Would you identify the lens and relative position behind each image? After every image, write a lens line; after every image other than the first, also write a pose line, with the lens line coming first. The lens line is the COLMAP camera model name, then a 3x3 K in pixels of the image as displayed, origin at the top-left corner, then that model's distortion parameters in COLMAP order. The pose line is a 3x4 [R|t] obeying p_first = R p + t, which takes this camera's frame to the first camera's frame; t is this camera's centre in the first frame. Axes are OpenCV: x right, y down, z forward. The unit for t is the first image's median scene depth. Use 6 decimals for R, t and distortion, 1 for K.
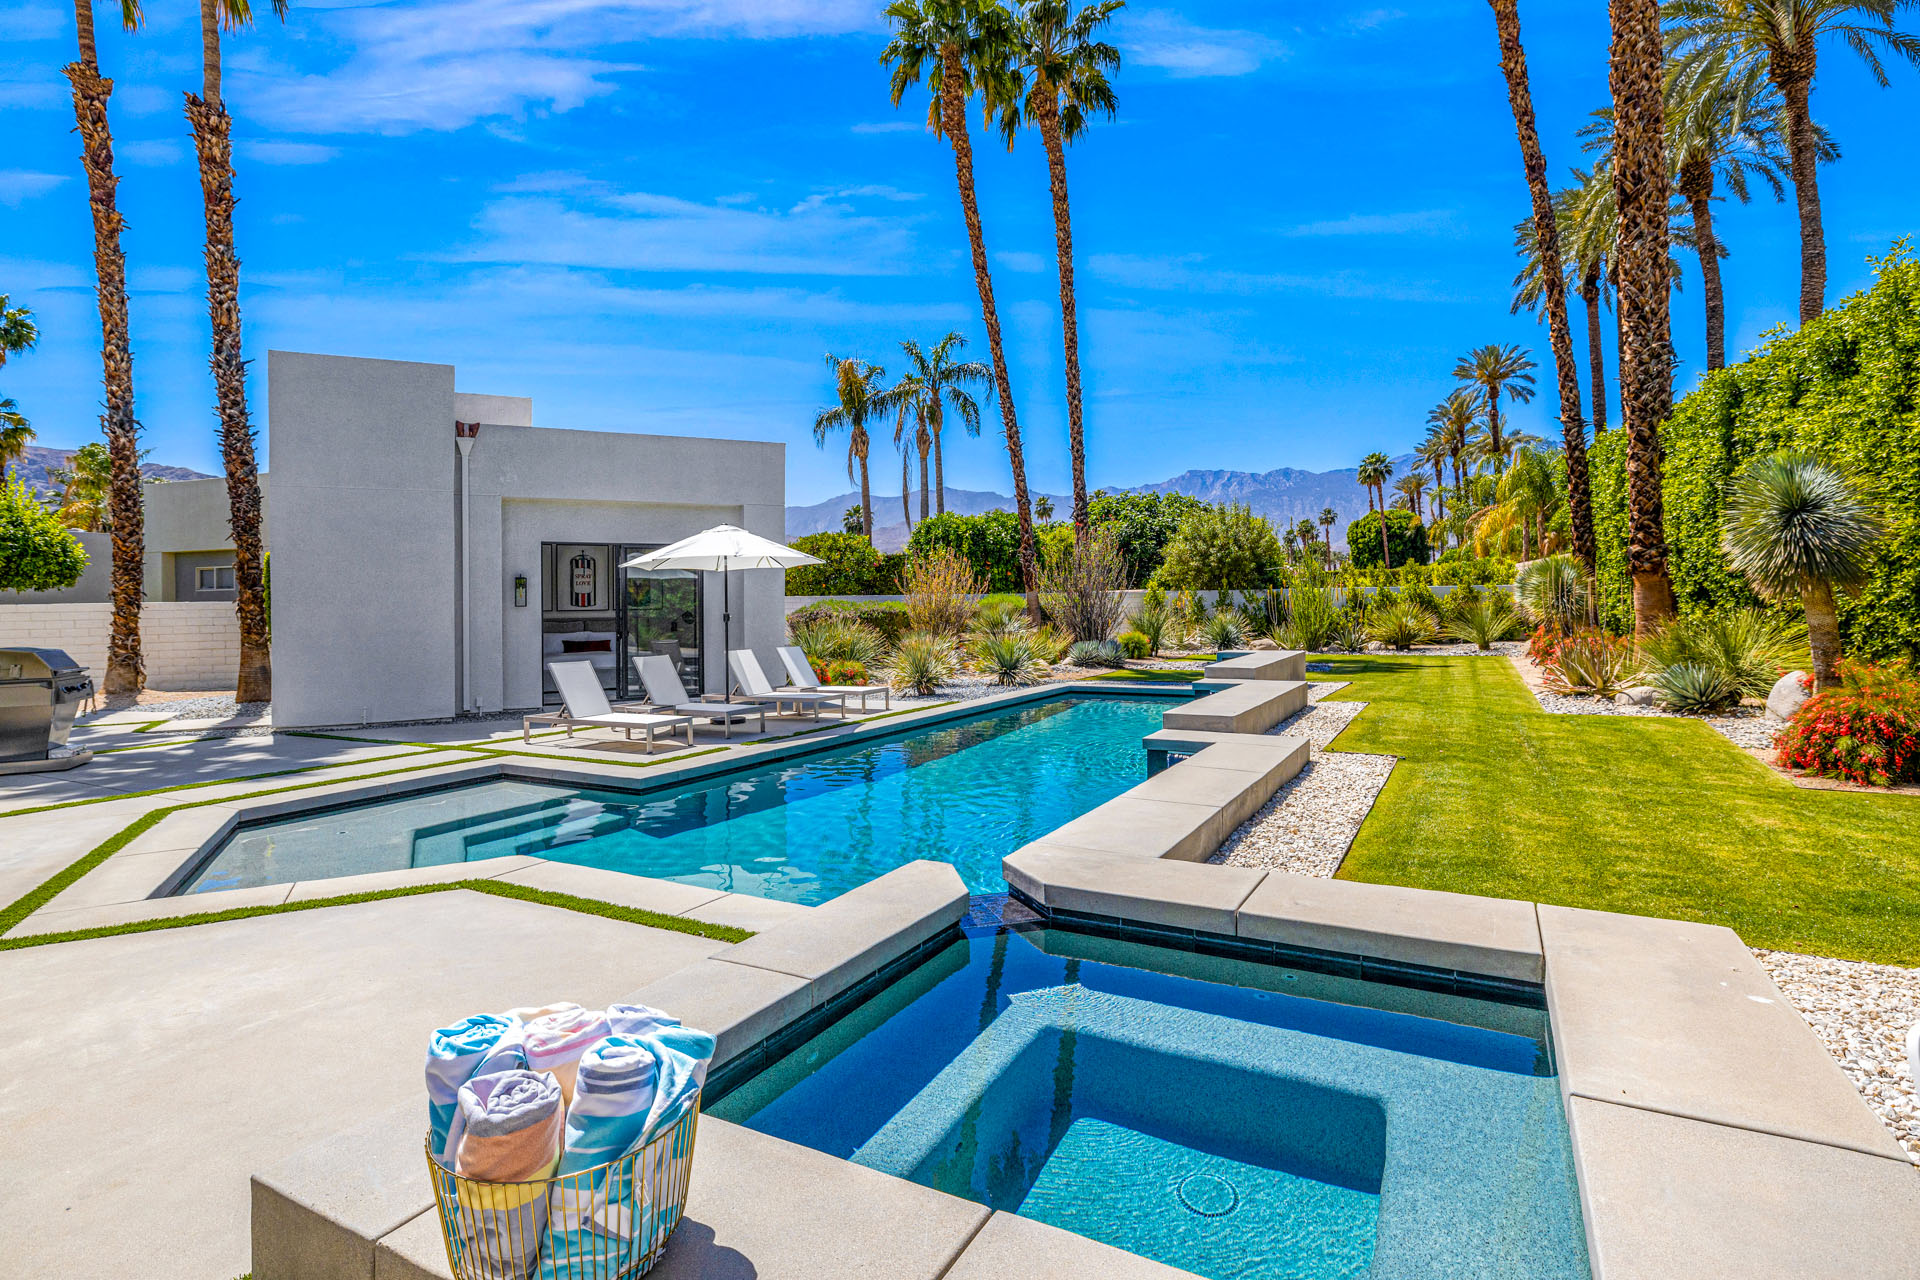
lens RADIAL K [[965.9, 0, 1029.2], [0, 965.9, 602.8], [0, 0, 1]] dist [-0.001663, 0.003145]
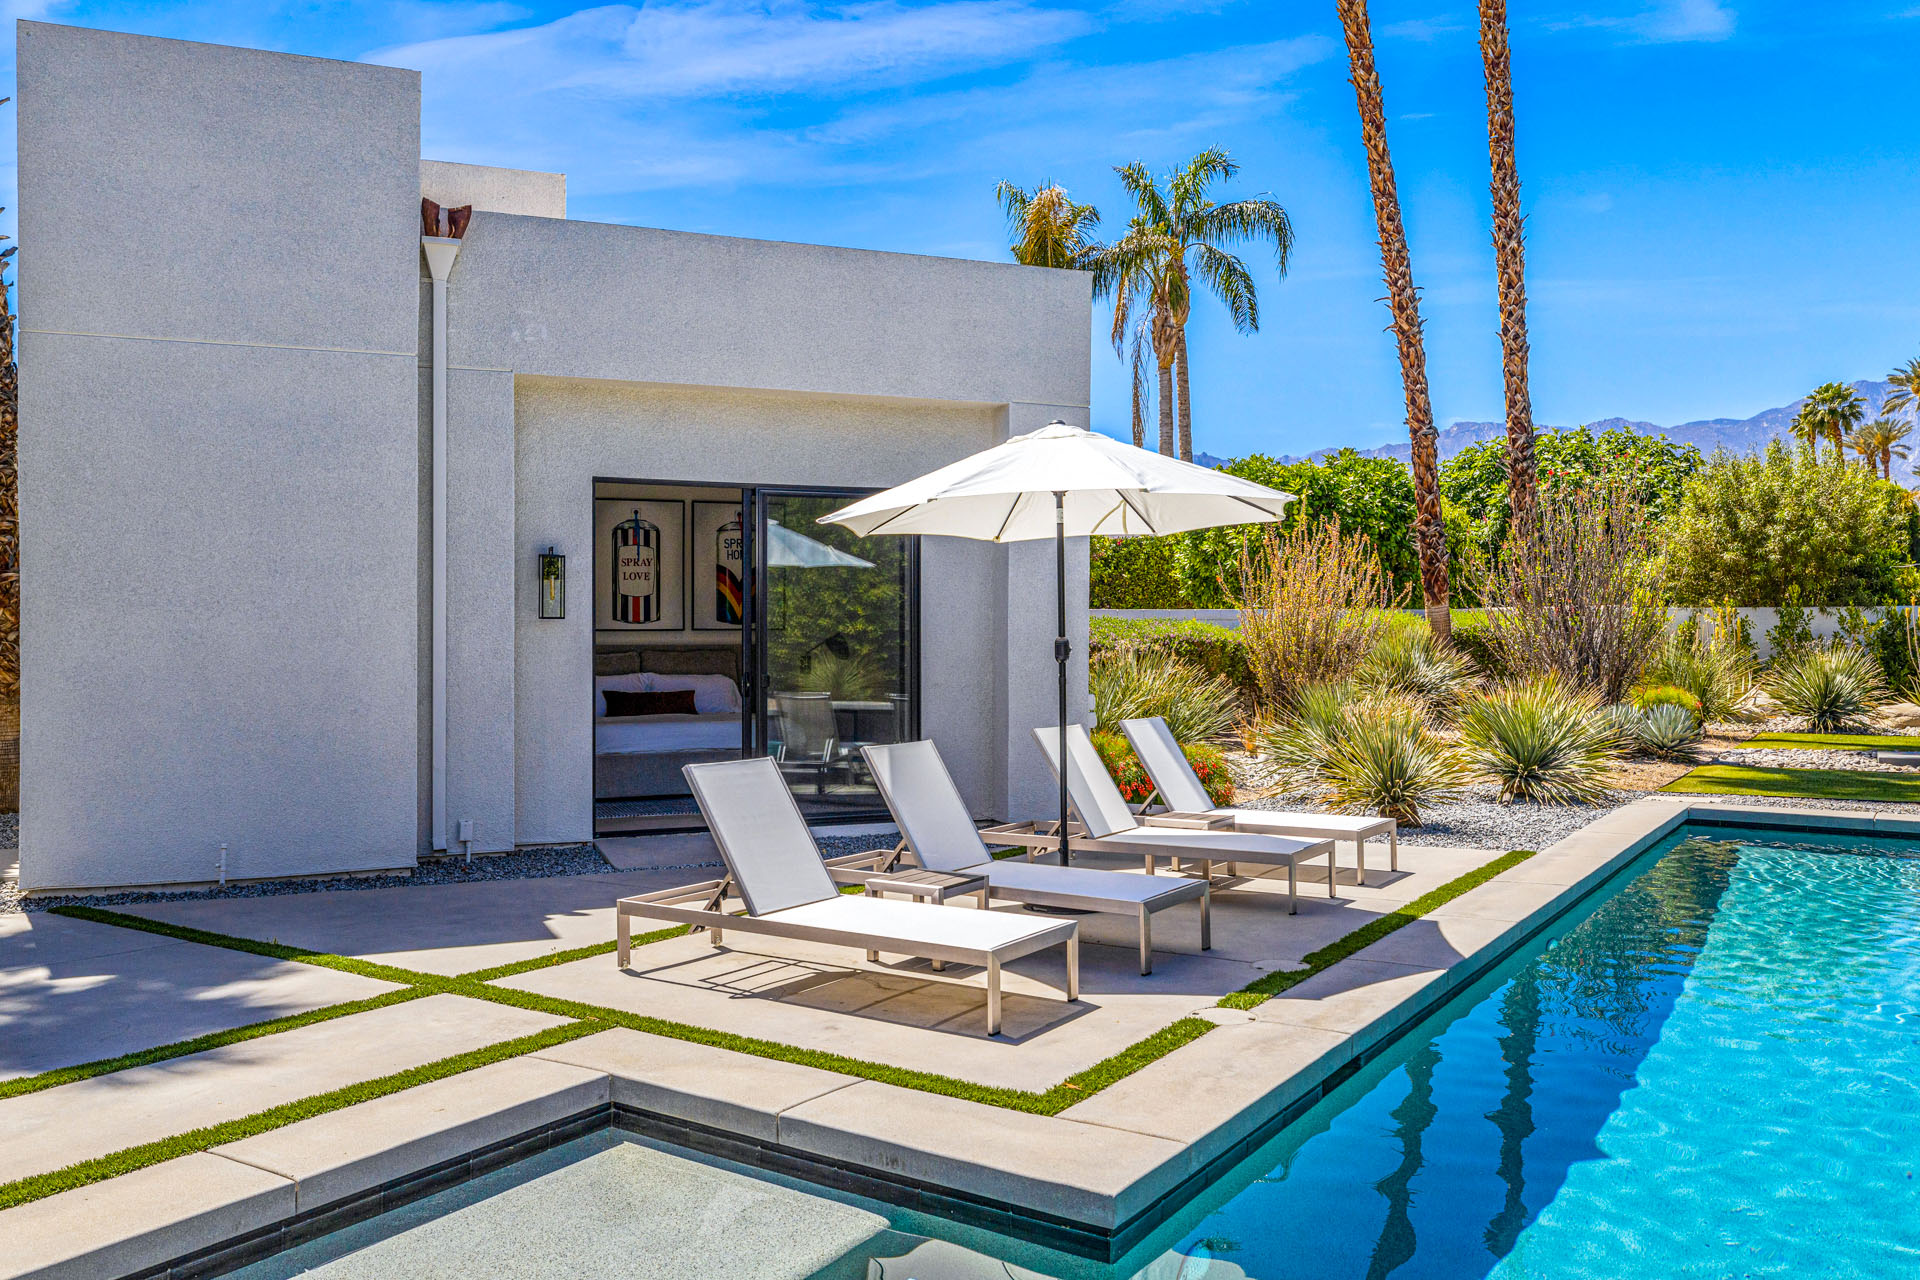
lens RADIAL K [[1510.8, 0, 1068.3], [0, 1510.8, 640.1], [0, 0, 1]] dist [0.017865, 0.003236]
pose [[0.995345, 0.013147, -0.095478, -0.162591], [-0.012382, 0.999886, 0.008601, 0.003719], [0.095581, -0.007379, 0.995394, 0.235889]]
